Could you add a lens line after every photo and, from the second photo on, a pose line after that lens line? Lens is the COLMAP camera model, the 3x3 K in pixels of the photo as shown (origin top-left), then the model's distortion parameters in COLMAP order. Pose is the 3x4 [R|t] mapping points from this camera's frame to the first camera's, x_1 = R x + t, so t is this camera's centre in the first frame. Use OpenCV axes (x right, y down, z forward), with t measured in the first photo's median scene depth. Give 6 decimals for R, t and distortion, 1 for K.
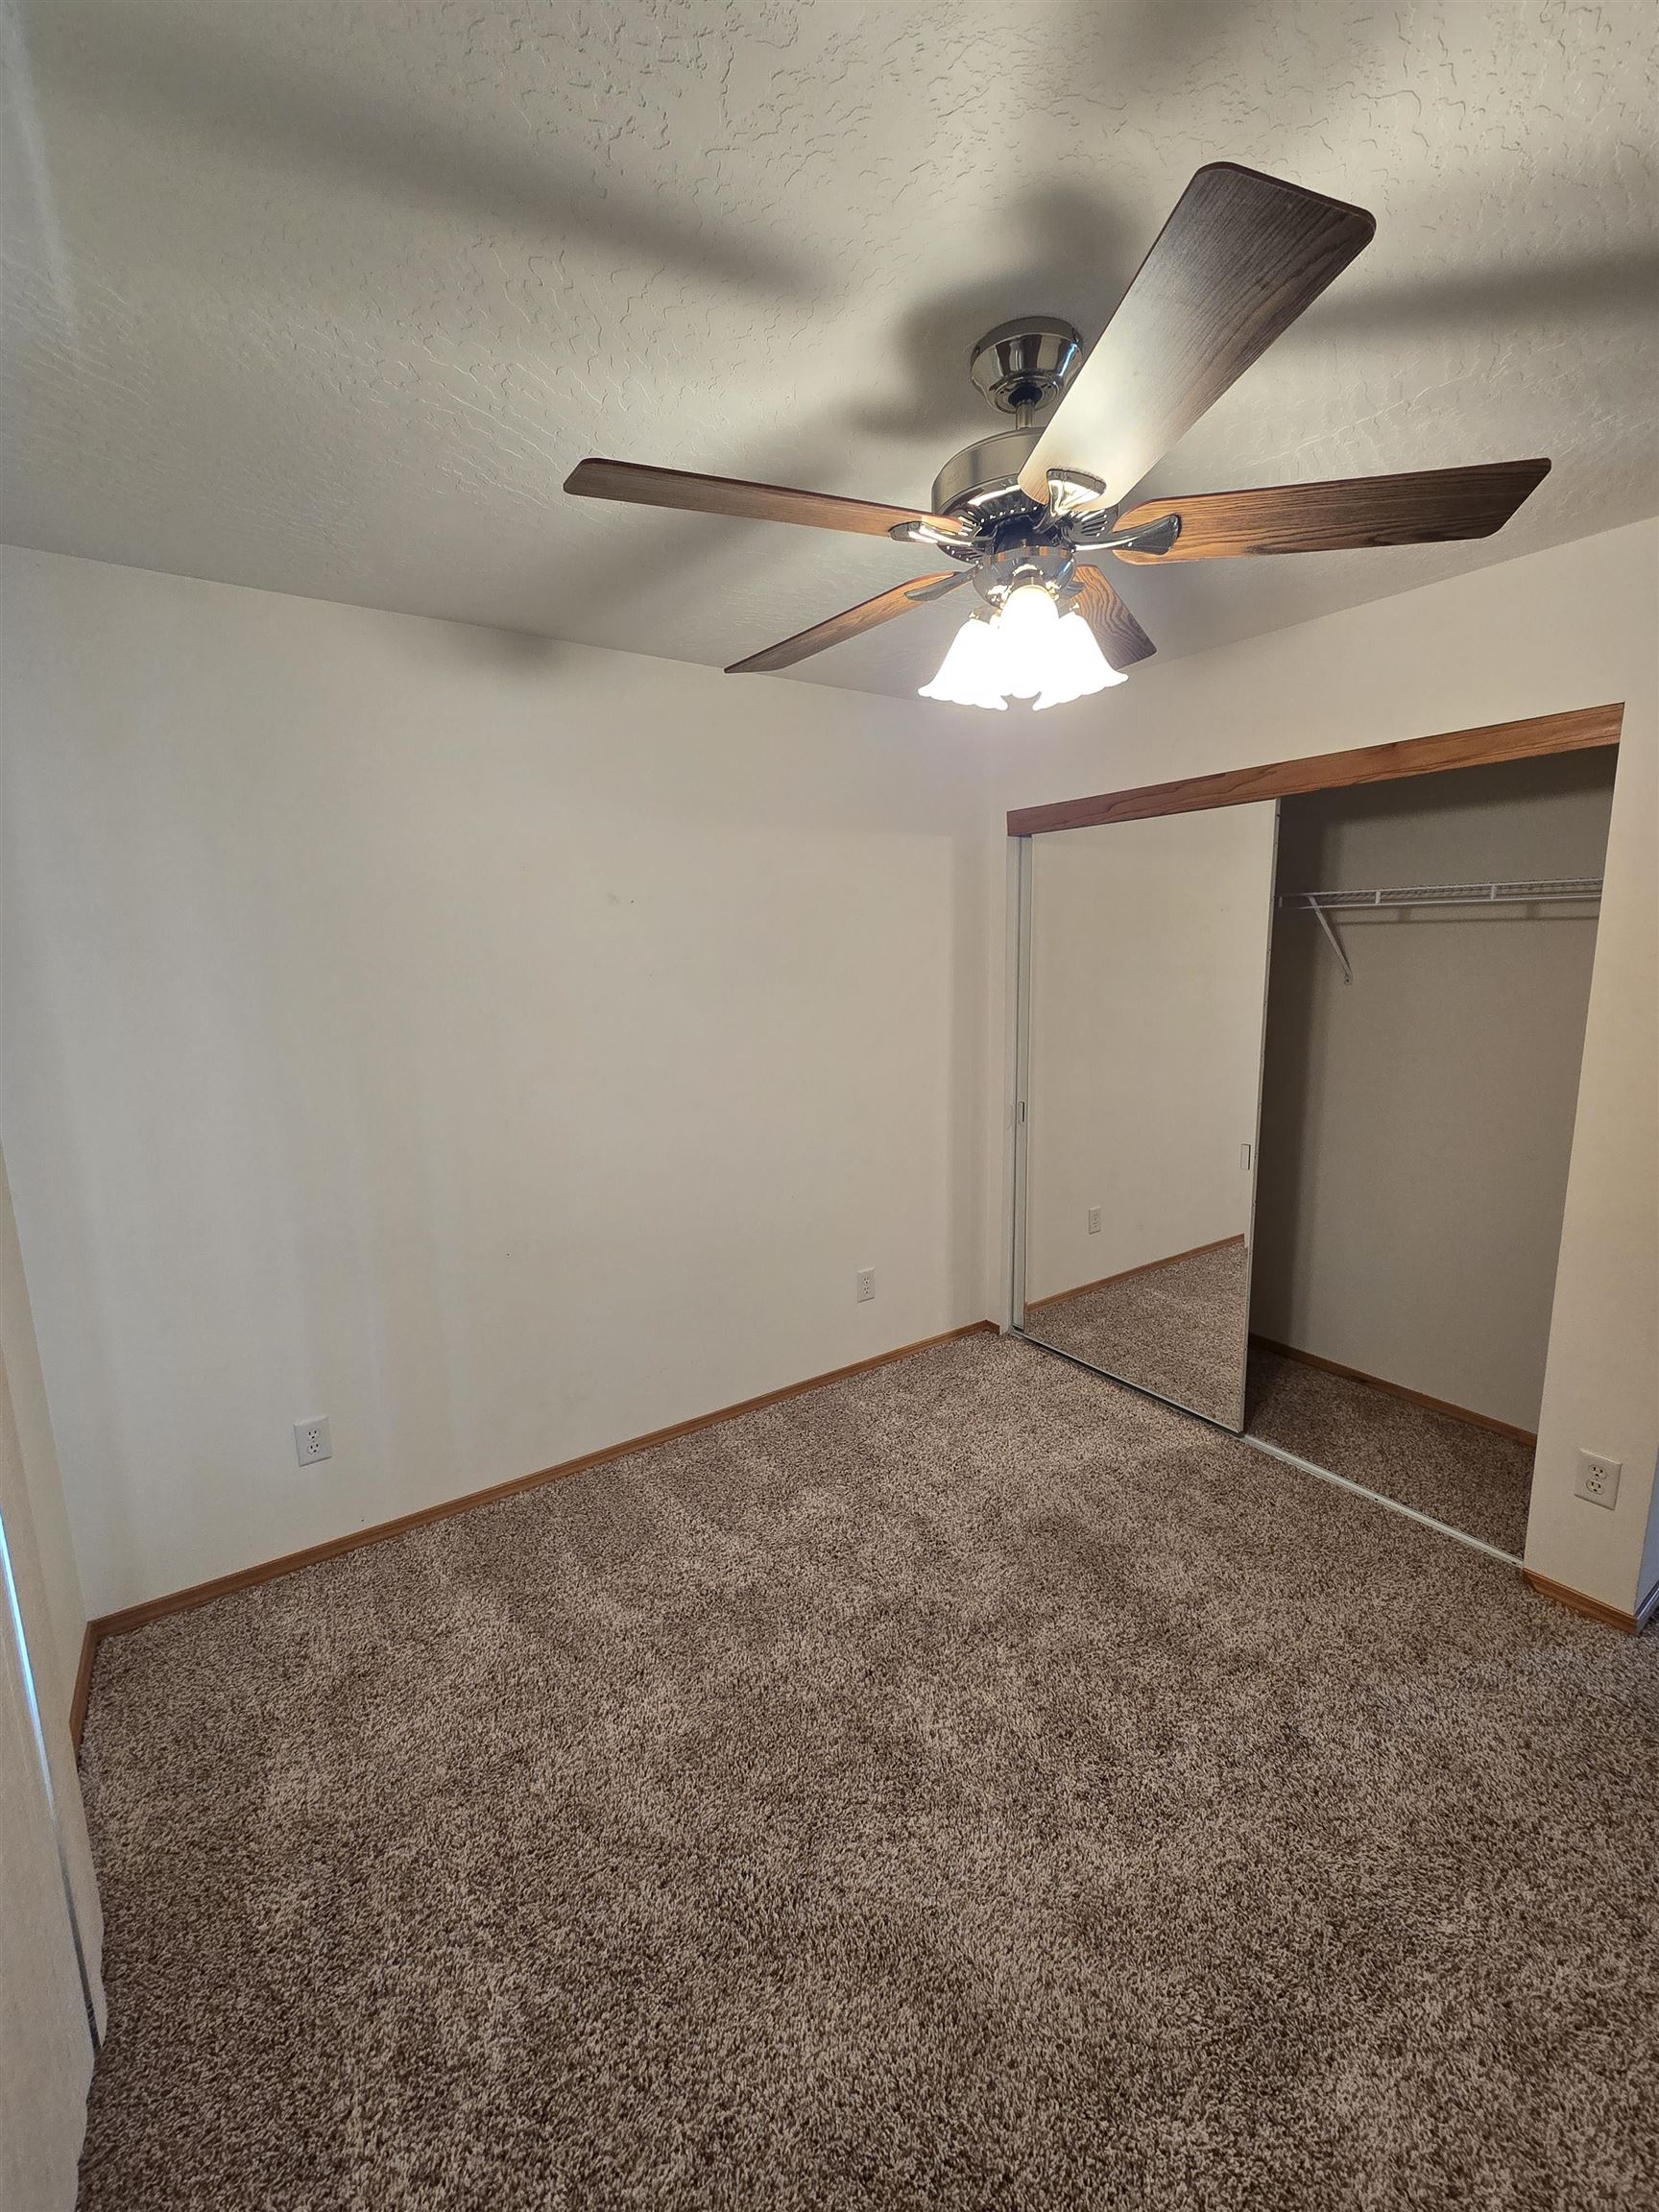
lens RADIAL K [[909.4, 0, 832.6], [0, 909.4, 1101.2], [0, 0, 1]] dist [0.001732, 0.000014]
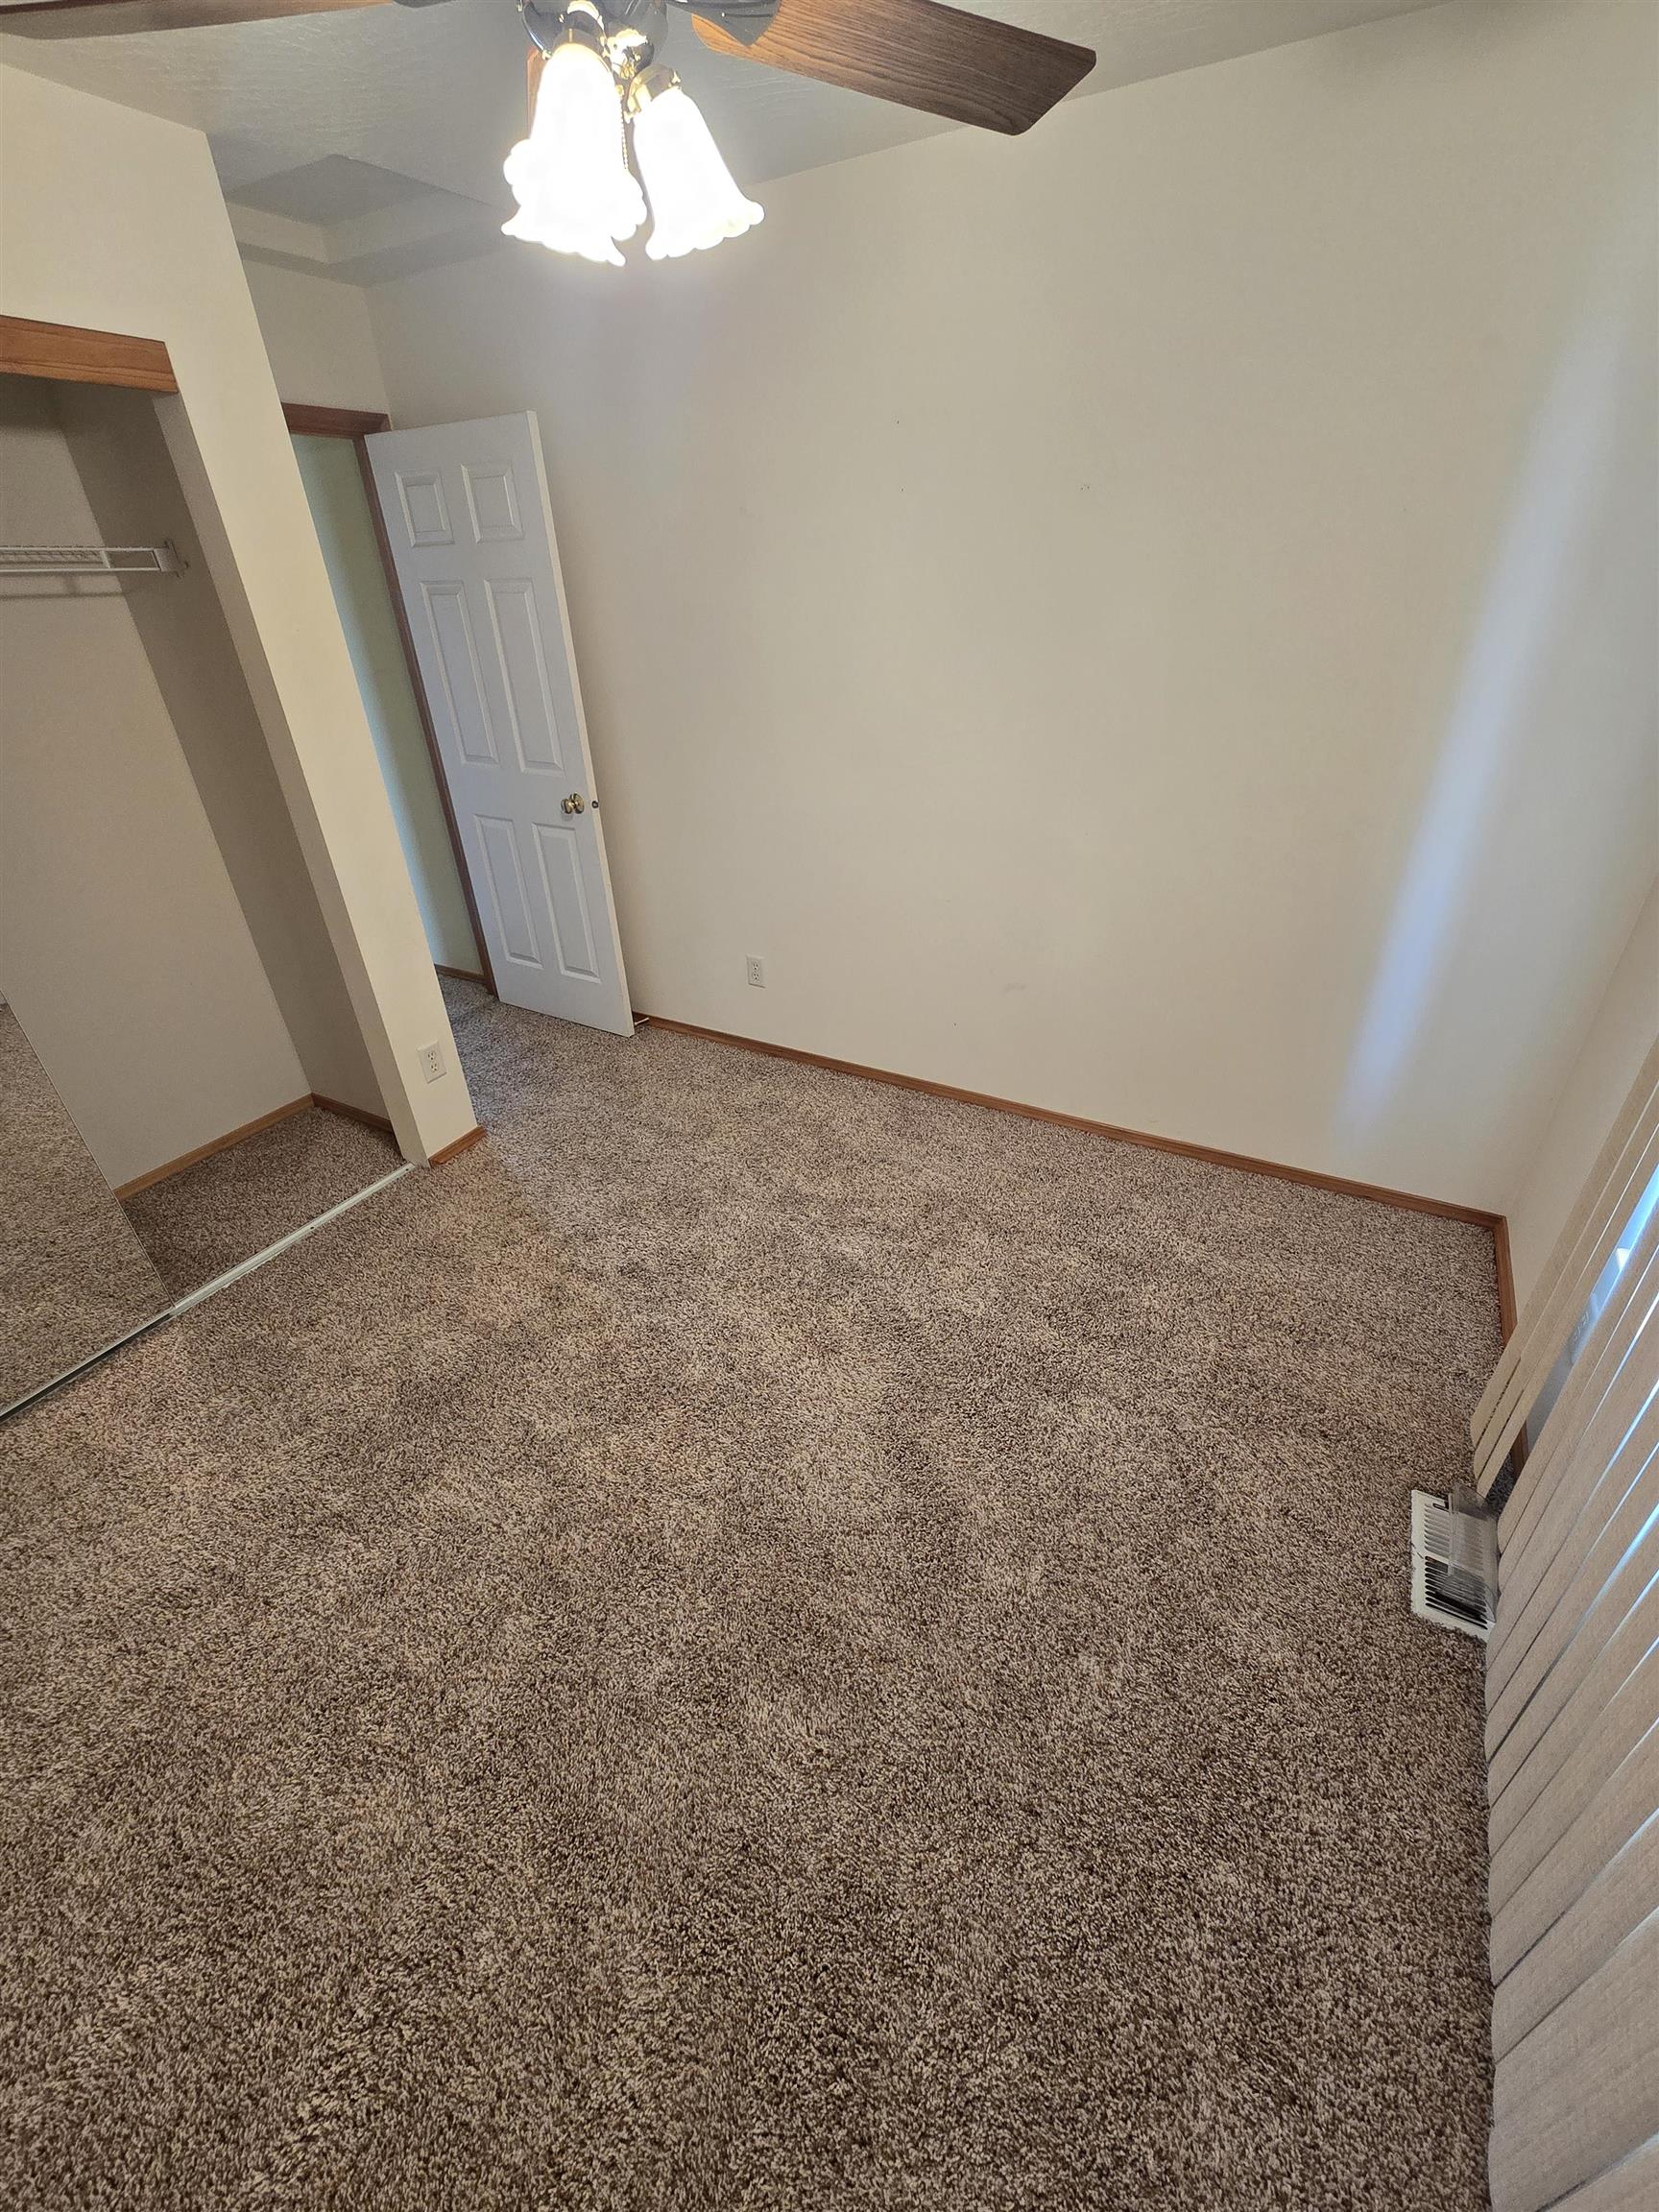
lens RADIAL K [[909.4, 0, 832.6], [0, 909.4, 1101.2], [0, 0, 1]] dist [0.001732, 0.000014]
pose [[-0.437634, -0.428365, 0.790557, -0.459562], [0.192232, 0.814321, 0.547657, -0.144178], [-0.878364, 0.391644, -0.274029, 0.793011]]
